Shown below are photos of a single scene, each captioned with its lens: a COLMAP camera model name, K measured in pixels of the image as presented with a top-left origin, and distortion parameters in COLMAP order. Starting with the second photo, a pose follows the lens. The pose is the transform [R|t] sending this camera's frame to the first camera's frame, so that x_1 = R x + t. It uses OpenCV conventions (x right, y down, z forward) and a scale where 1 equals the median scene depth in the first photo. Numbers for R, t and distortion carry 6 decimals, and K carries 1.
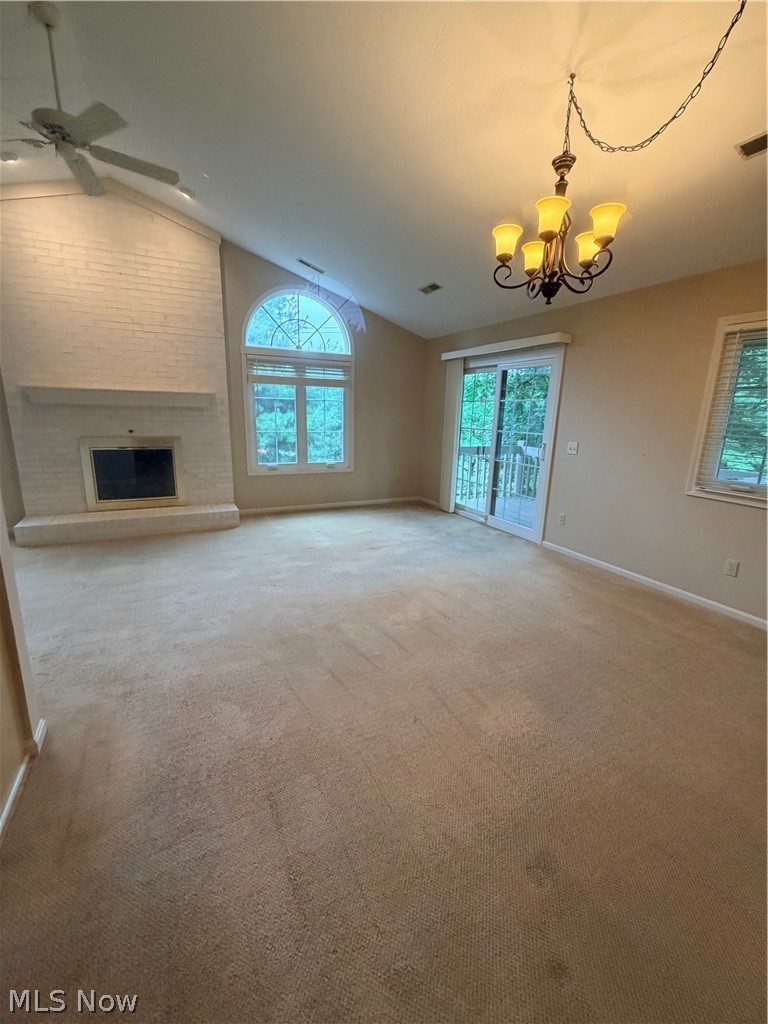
lens RADIAL K [[431.1, 0, 383.0], [0, 431.1, 511.5], [0, 0, 1]] dist [0.000078, -0.000227]
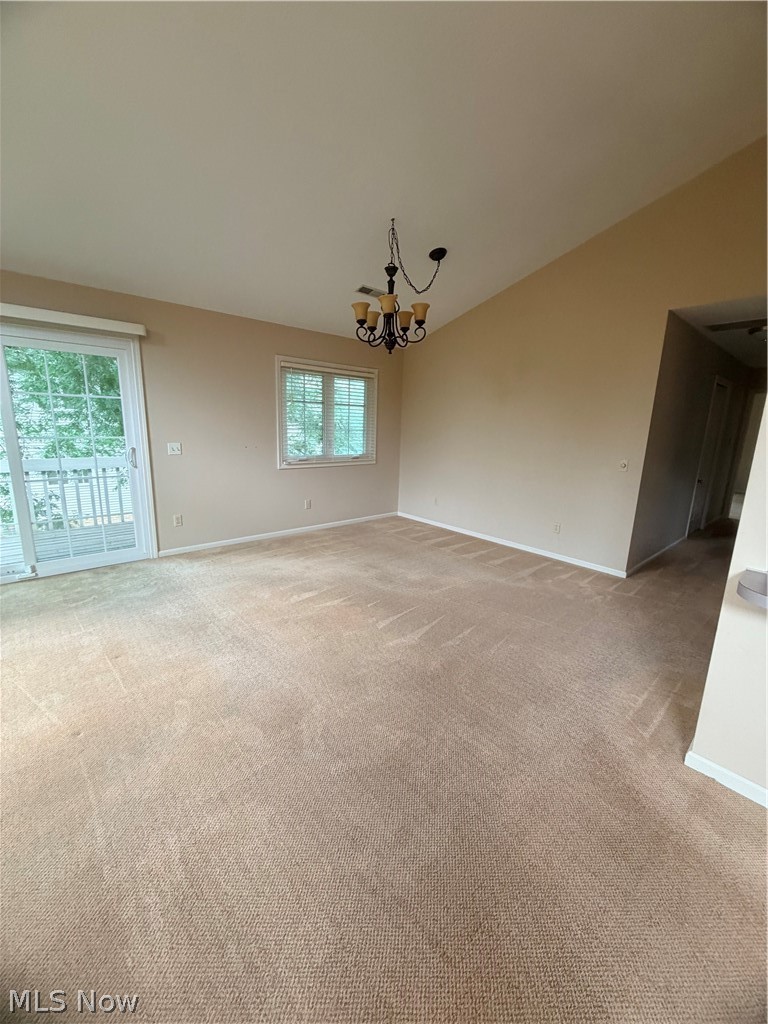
lens RADIAL K [[406.1, 0, 383.1], [0, 406.1, 508.2], [0, 0, 1]] dist [0.000750, -0.000557]
pose [[-0.258474, -0.233490, 0.937376, -0.571437], [0.185912, 0.940188, 0.285454, -0.186228], [-0.947960, 0.248052, -0.199605, 0.724670]]
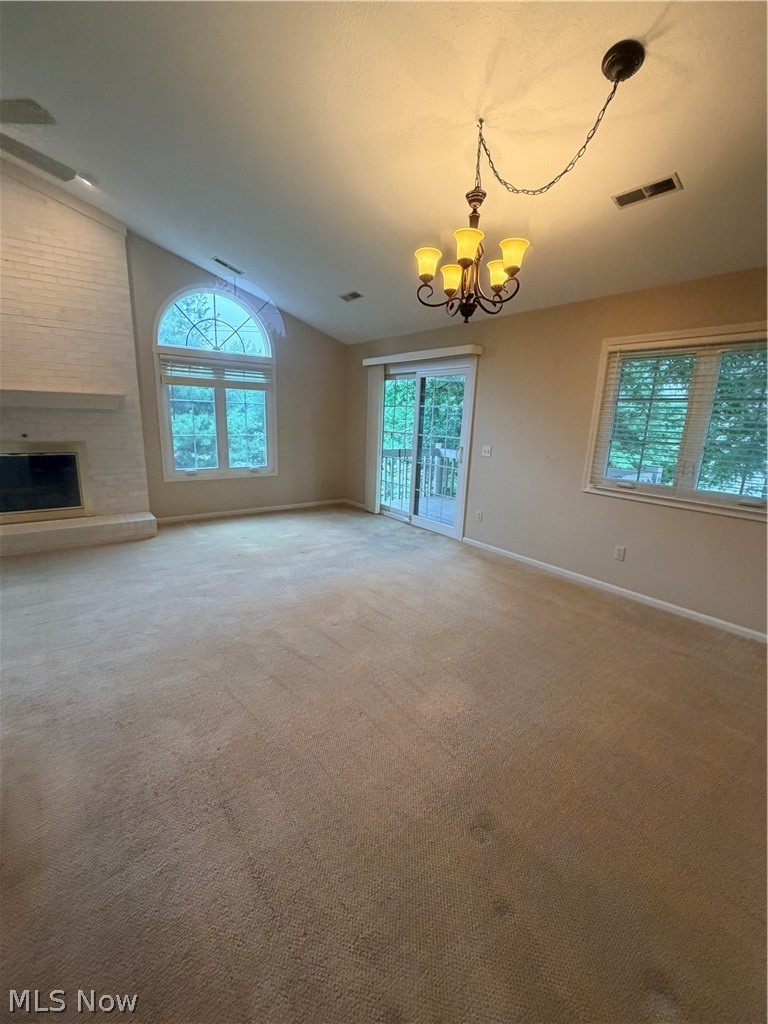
lens RADIAL K [[430.6, 0, 382.7], [0, 430.6, 512.5], [0, 0, 1]] dist [-0.000722, -0.000152]
pose [[0.982644, -0.033654, 0.182425, -0.021611], [0.033754, 0.999427, 0.002557, -0.002983], [-0.182406, 0.003645, 0.983216, -0.020598]]
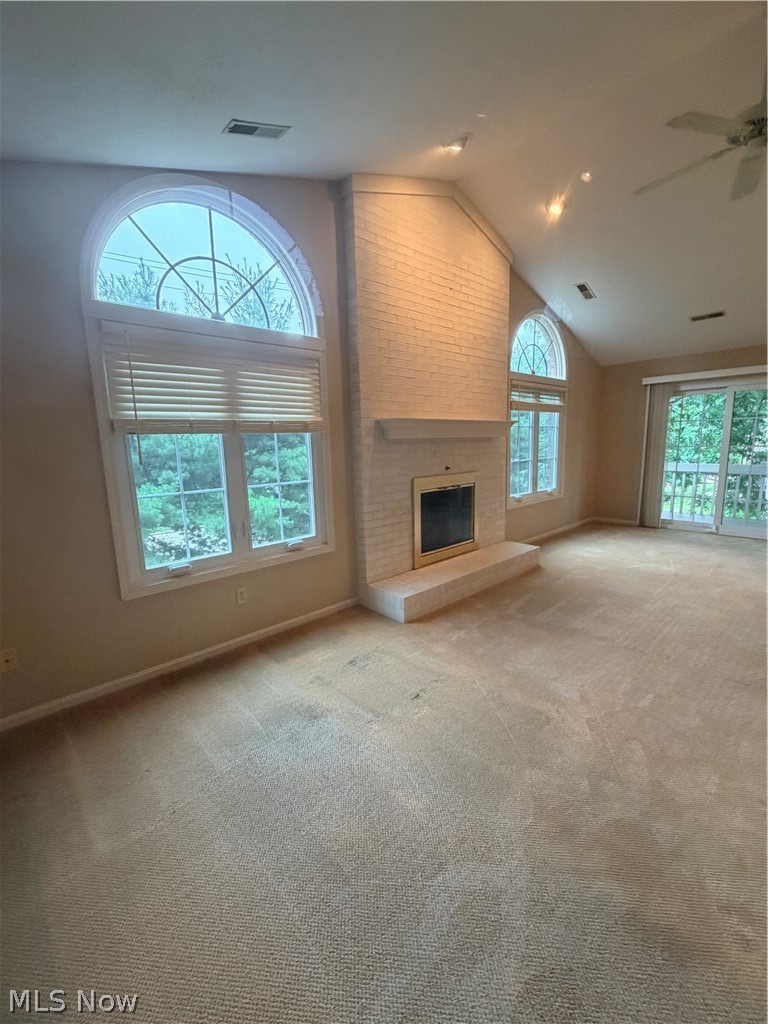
lens RADIAL K [[431.1, 0, 383.0], [0, 431.1, 511.5], [0, 0, 1]] dist [0.000078, -0.000227]
pose [[0.956624, -0.093773, 0.275821, -1.030563], [0.112640, 0.992203, -0.053339, -0.075619], [-0.268669, 0.082094, 0.959728, 0.242004]]
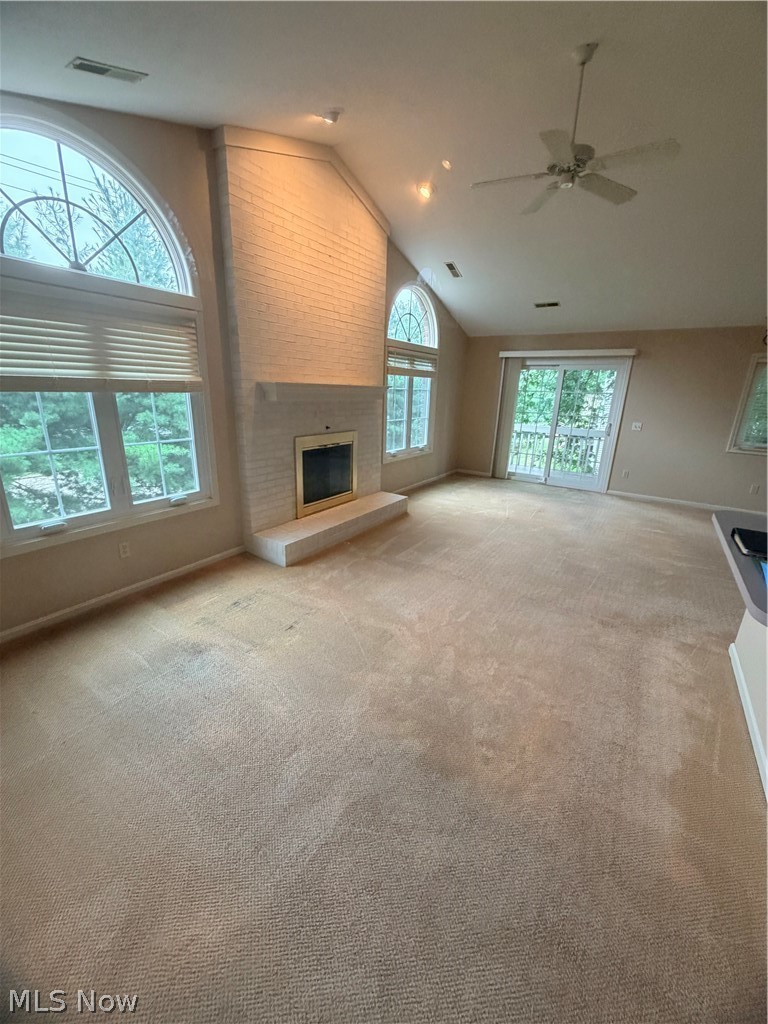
lens RADIAL K [[406.1, 0, 383.1], [0, 406.1, 508.2], [0, 0, 1]] dist [0.000750, -0.000557]
pose [[0.865062, -0.140981, 0.481447, -1.012622], [0.105105, 0.989334, 0.100852, -0.095425], [-0.490530, -0.036641, 0.870654, 0.171519]]
